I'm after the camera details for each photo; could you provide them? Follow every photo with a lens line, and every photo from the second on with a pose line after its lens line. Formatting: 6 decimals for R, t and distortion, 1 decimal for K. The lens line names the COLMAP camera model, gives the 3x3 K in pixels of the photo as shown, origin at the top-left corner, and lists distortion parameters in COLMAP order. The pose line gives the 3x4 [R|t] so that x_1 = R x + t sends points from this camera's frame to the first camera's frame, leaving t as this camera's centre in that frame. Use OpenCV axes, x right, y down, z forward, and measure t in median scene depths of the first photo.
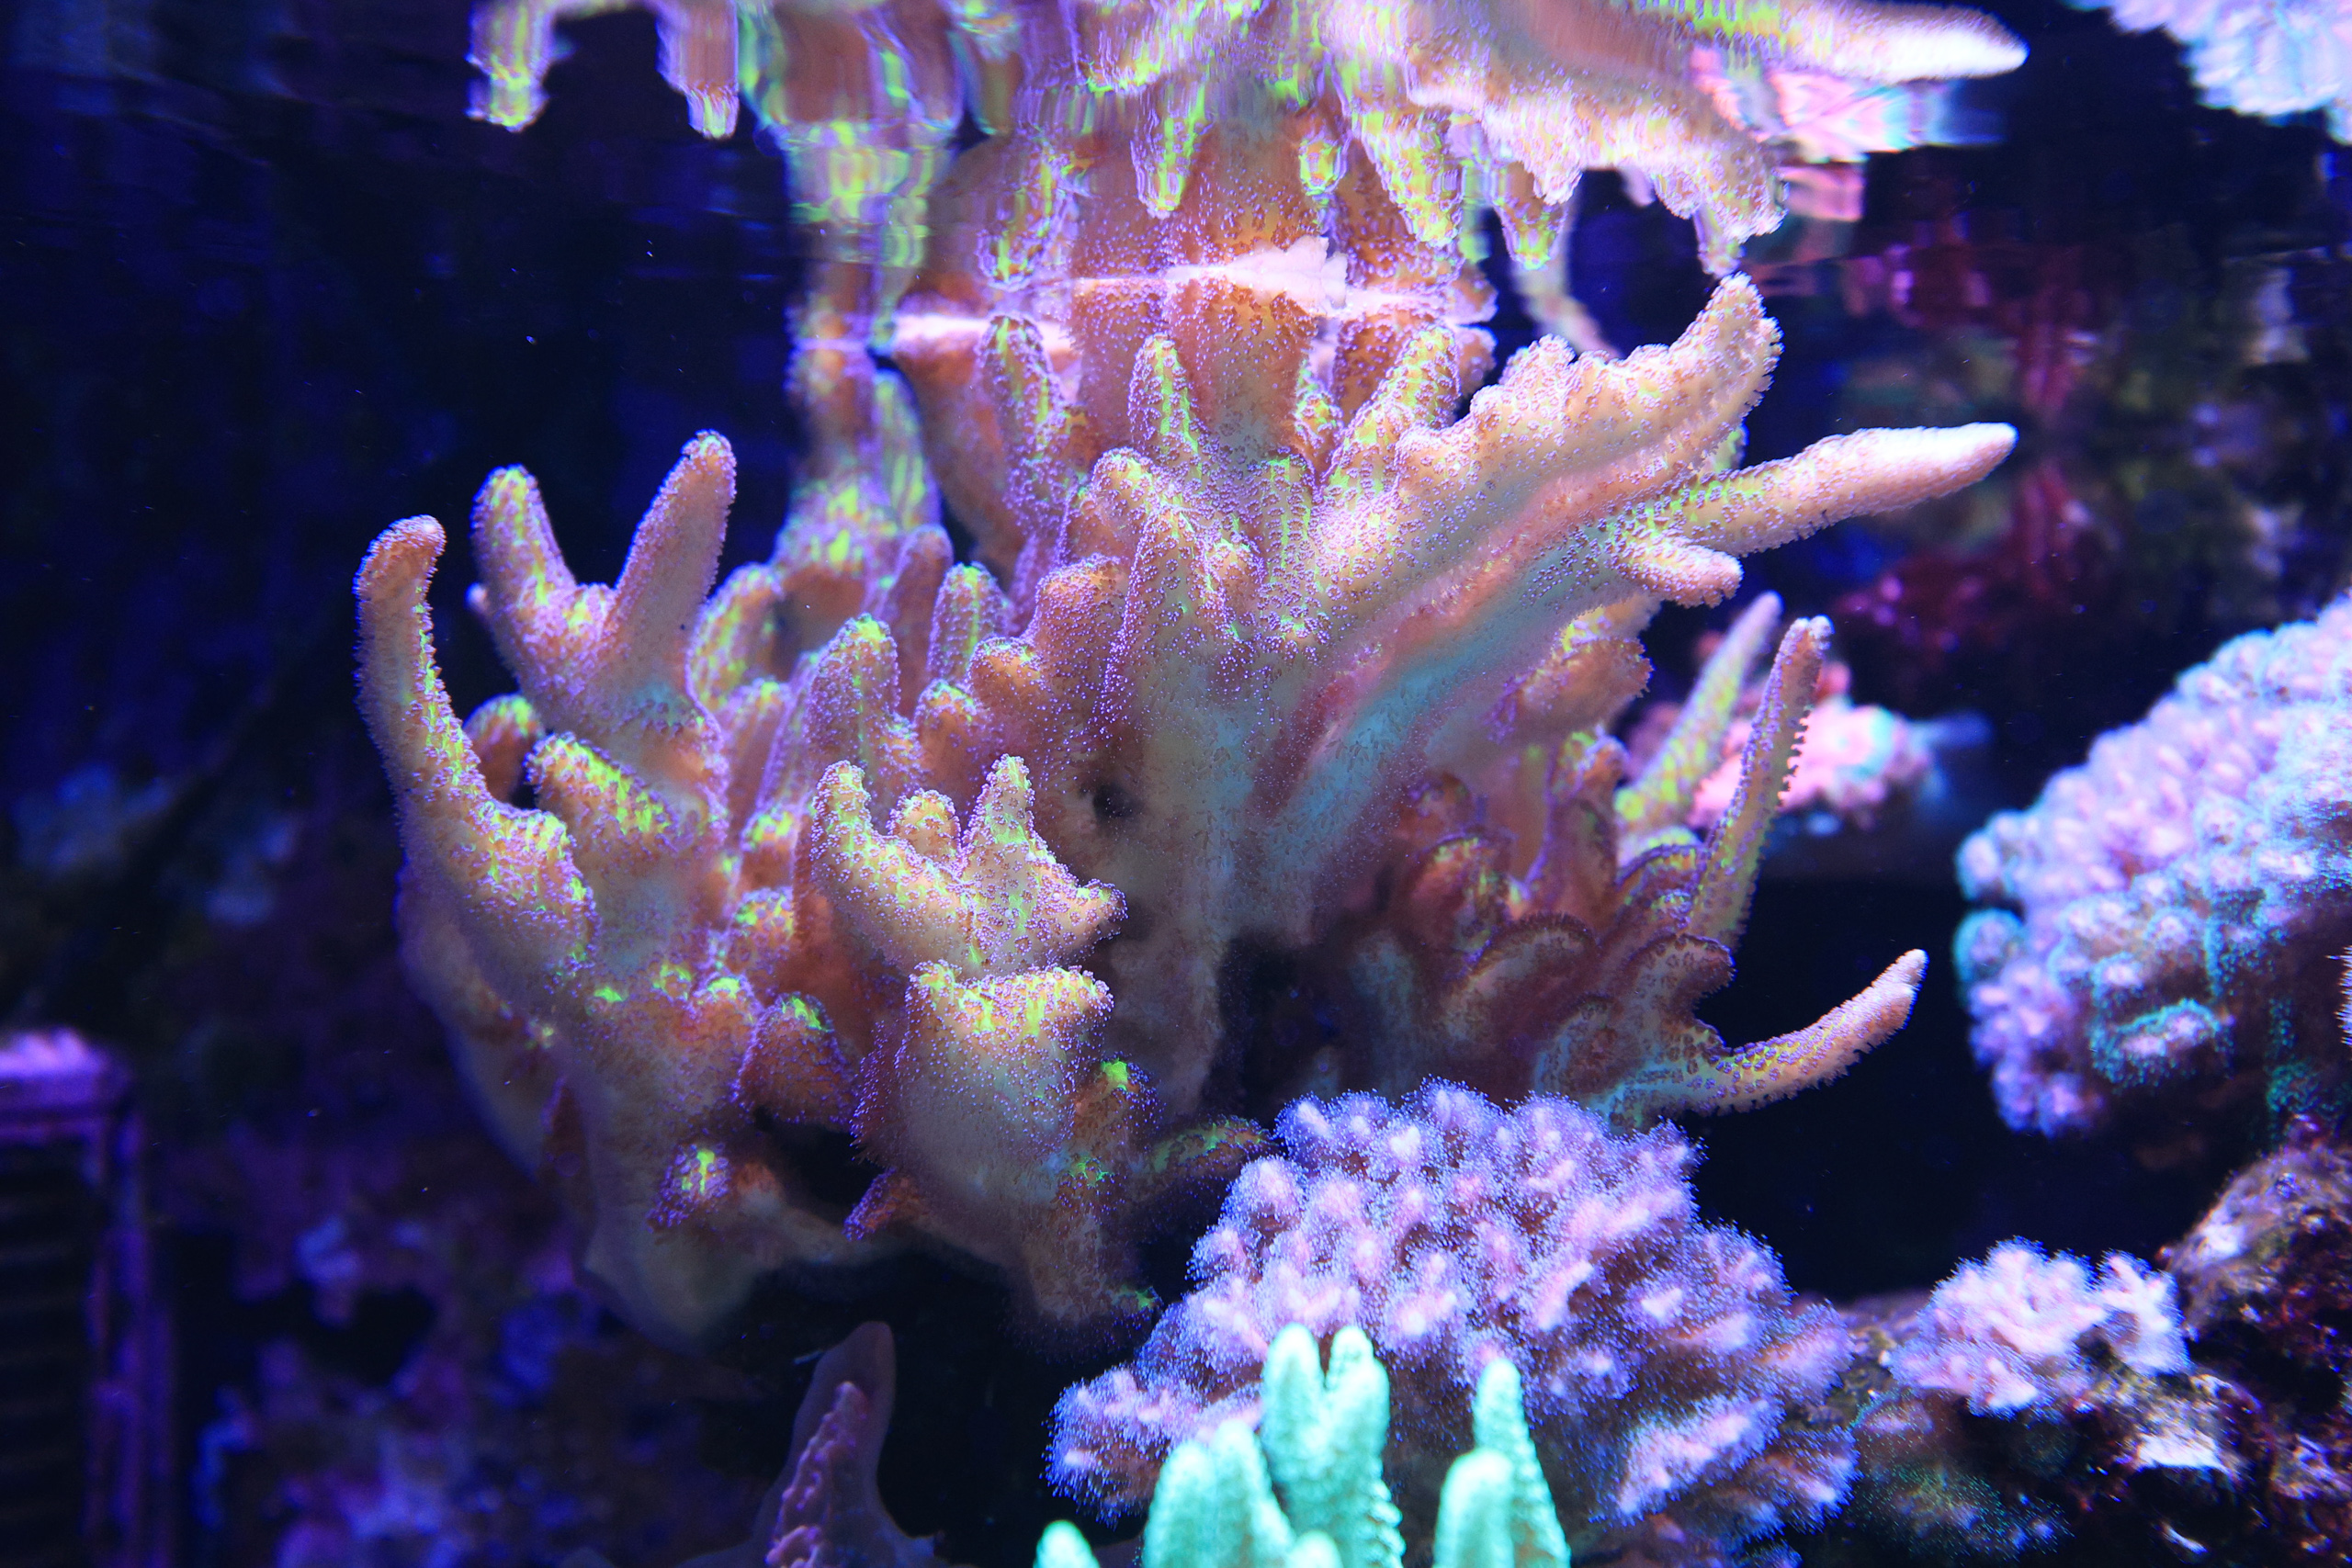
lens RADIAL K [[3054.1, 0, 1123.1], [0, 3054.1, 784.1], [0, 0, 1]] dist [0.256606, 0.007455]
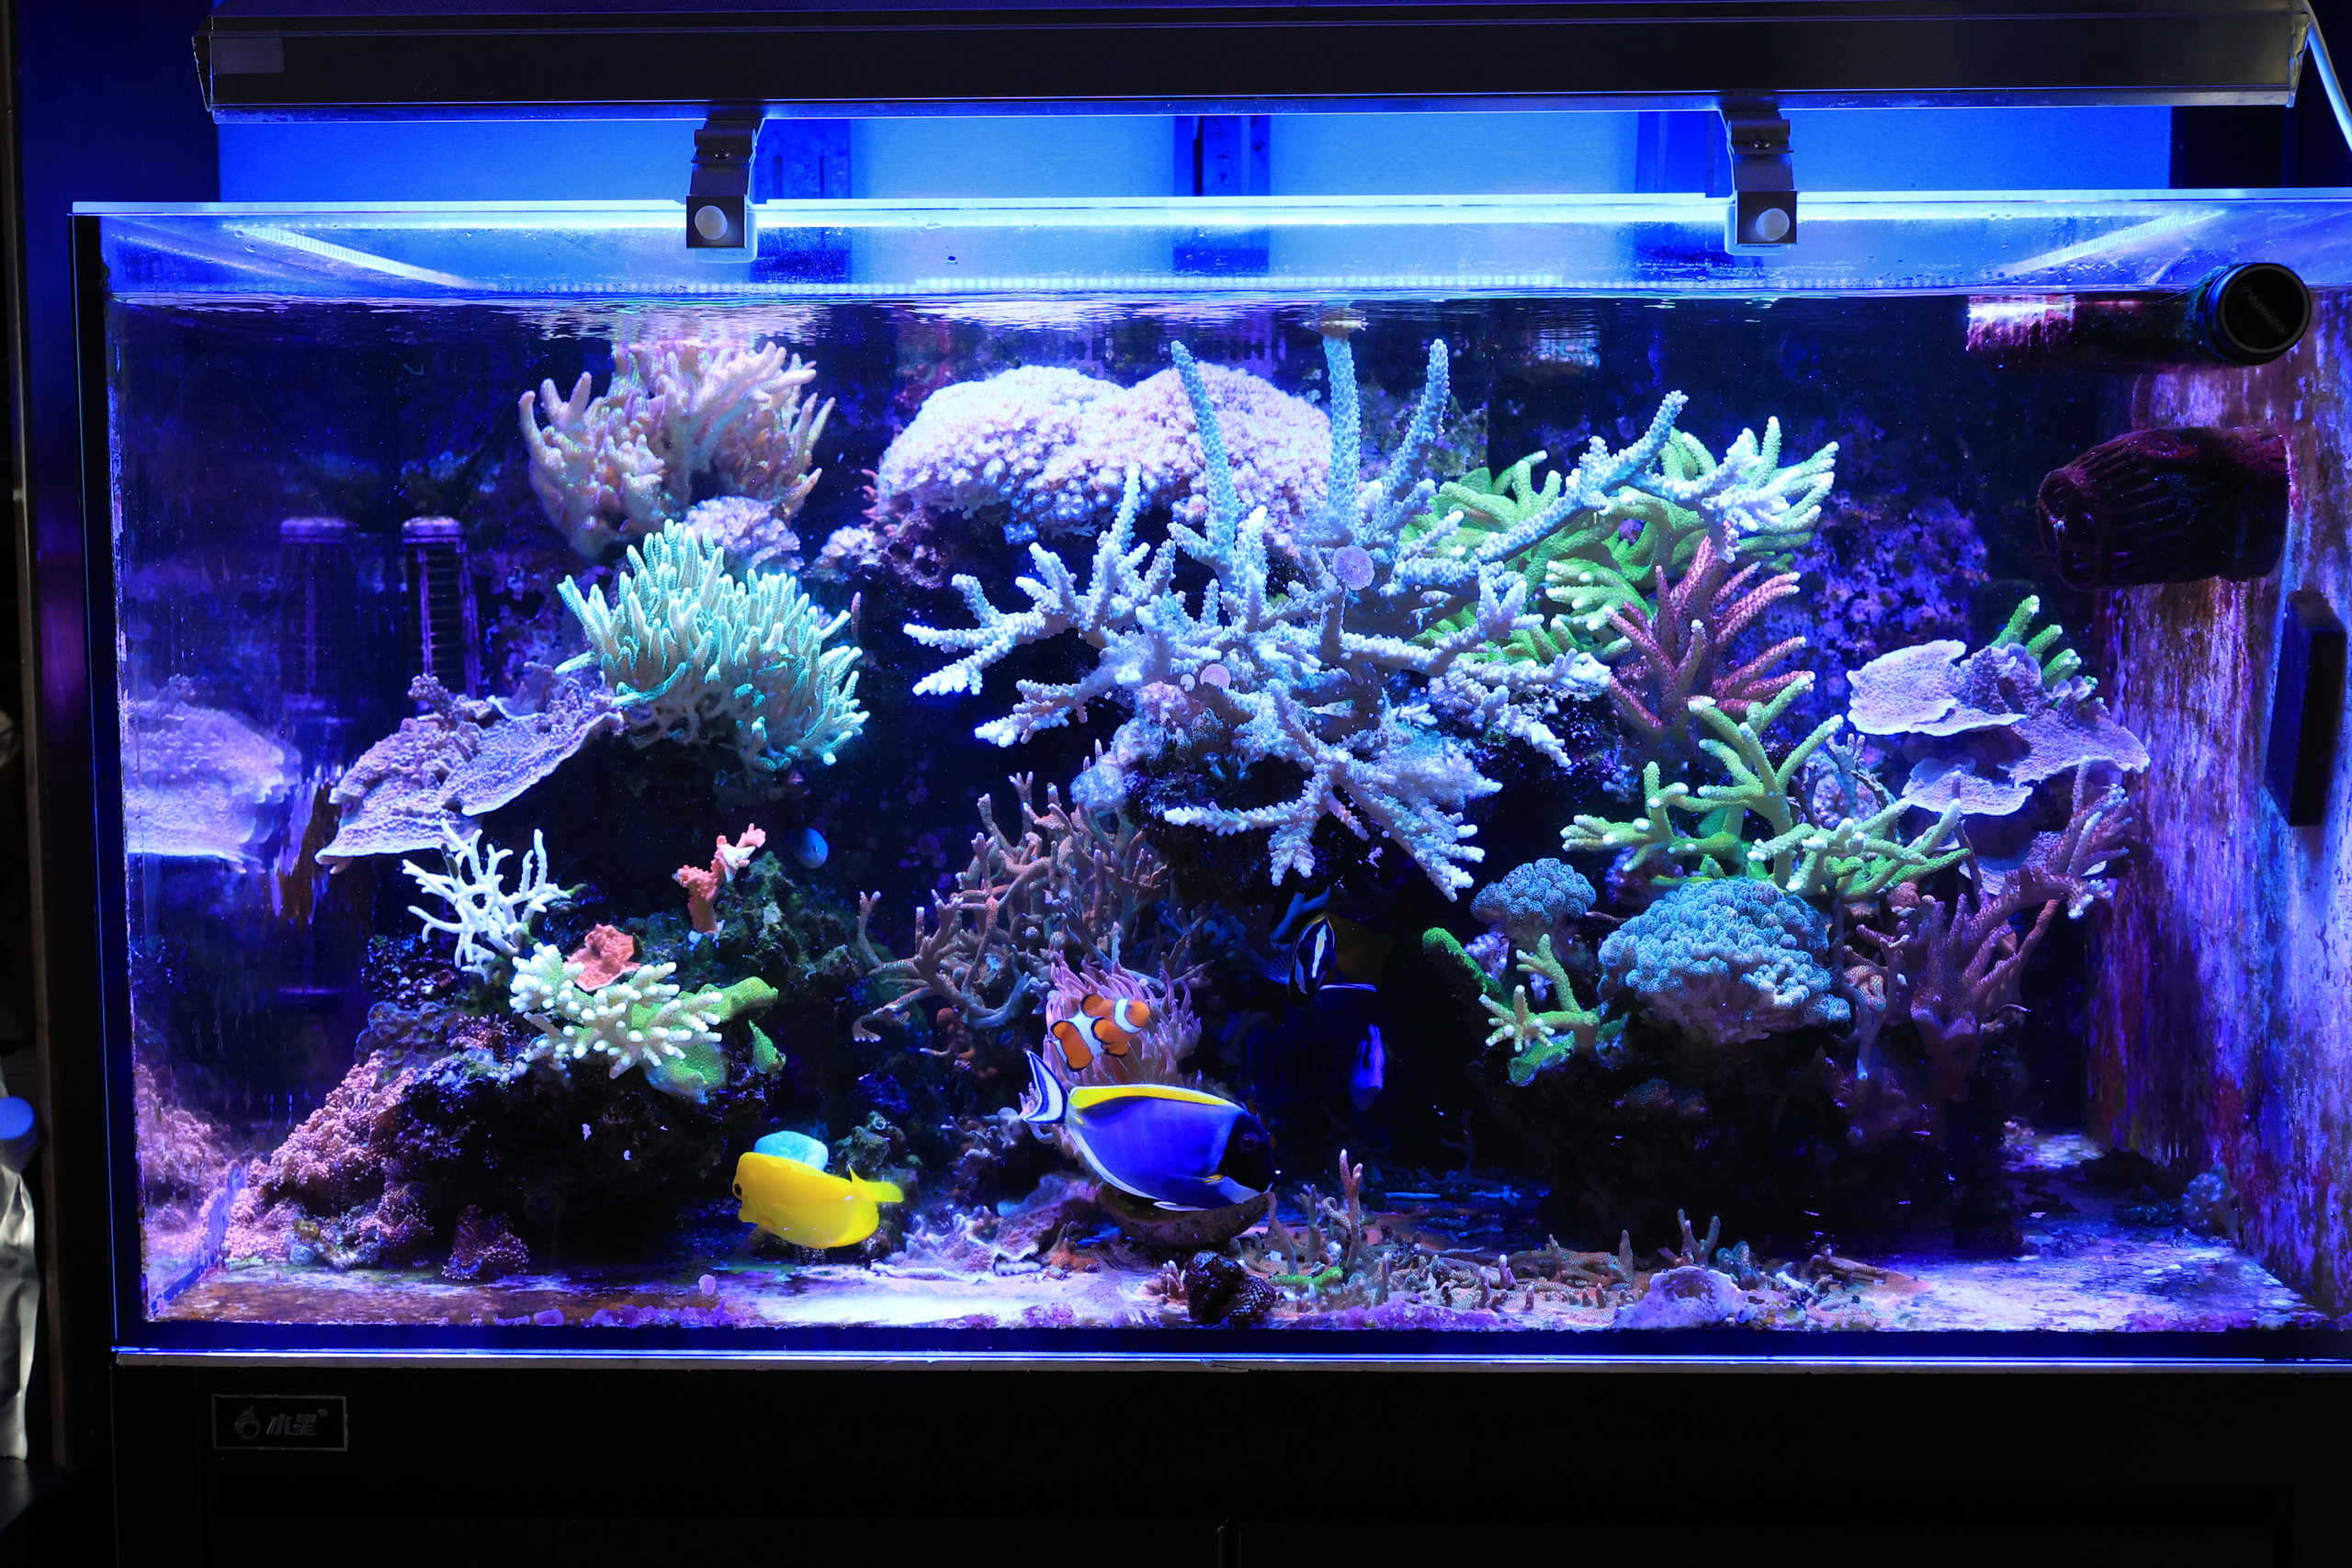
lens RADIAL K [[2911.0, 0, 1176.0], [0, 2911.0, 784.0], [0, 0, 1]] dist [0.001741, -0.002219]
pose [[0.999755, -0.018795, -0.011701, 0.873242], [0.019732, 0.996106, 0.085923, 0.167269], [0.010040, -0.086133, 0.996233, -3.790613]]
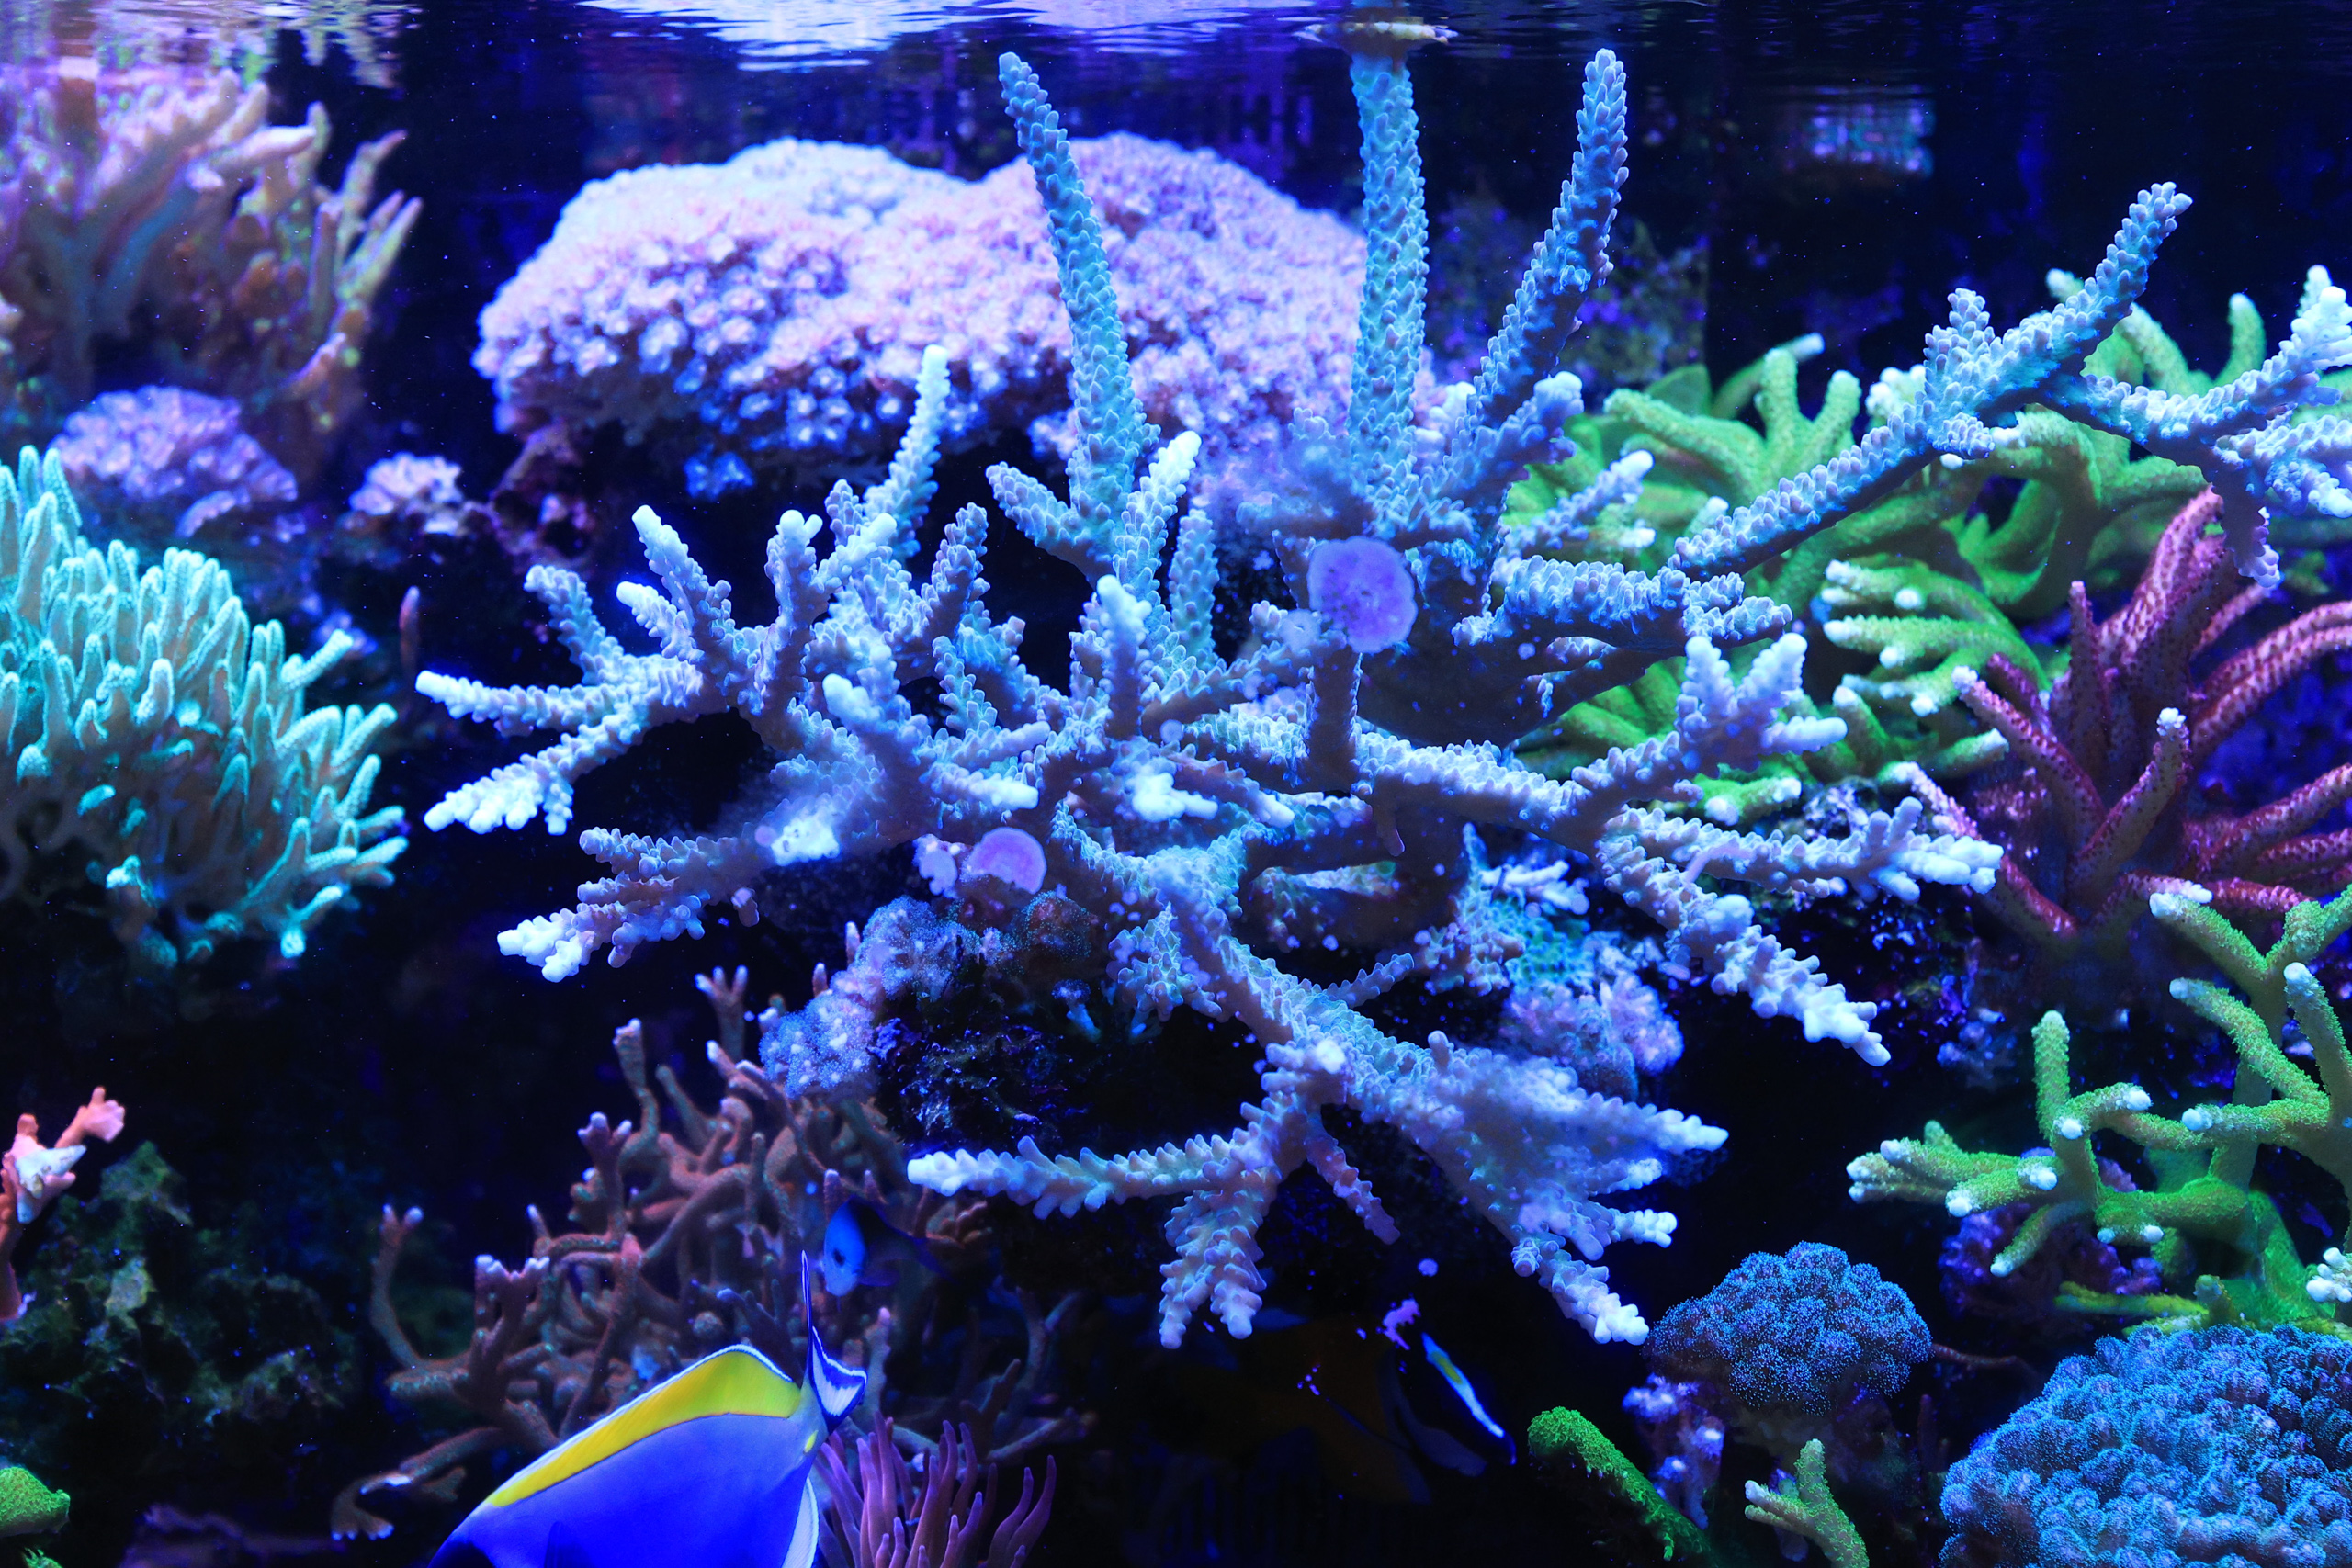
lens RADIAL K [[3122.2, 0, 1176.0], [0, 3122.2, 784.0], [0, 0, 1]] dist [0.027249, -0.010489]
pose [[0.997947, 0.009777, -0.063290, 1.077986], [-0.003228, 0.994700, 0.102765, 0.149523], [0.063959, -0.102350, 0.992690, -1.514683]]
